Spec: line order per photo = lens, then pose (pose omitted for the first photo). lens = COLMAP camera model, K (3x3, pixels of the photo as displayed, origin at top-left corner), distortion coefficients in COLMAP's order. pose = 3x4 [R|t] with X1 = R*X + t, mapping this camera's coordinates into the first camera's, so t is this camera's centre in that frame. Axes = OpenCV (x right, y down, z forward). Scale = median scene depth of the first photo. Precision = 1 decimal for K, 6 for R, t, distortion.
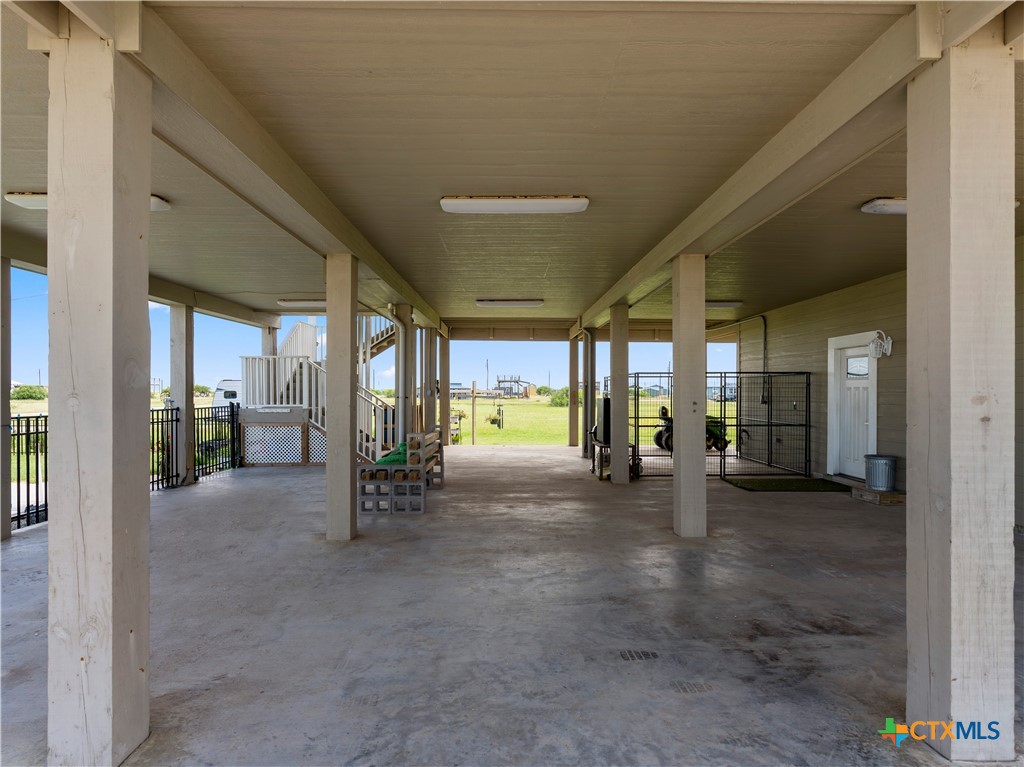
lens RADIAL K [[540.2, 0, 510.5], [0, 540.2, 388.1], [0, 0, 1]] dist [-0.030327, 0.038931]
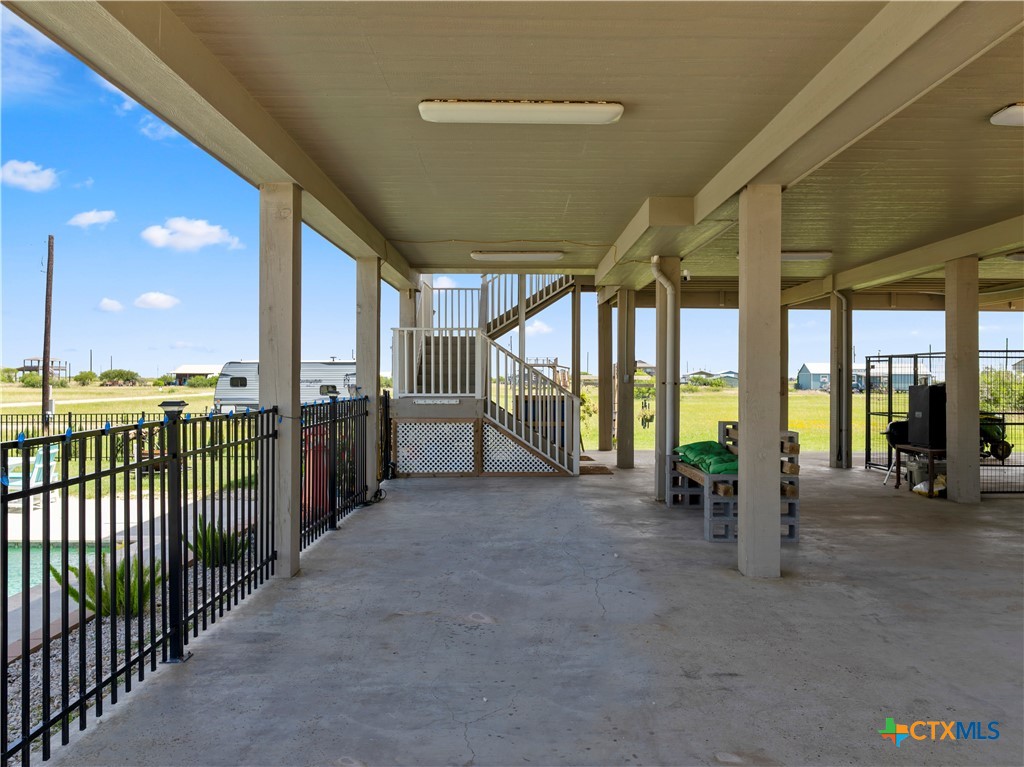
lens RADIAL K [[730.0, 0, 515.2], [0, 730.0, 418.4], [0, 0, 1]] dist [0.055020, 0.000629]
pose [[0.999856, 0.003963, 0.016503, -0.316817], [-0.005031, 0.997860, 0.065189, -0.001255], [-0.016209, -0.065262, 0.997736, -0.001015]]
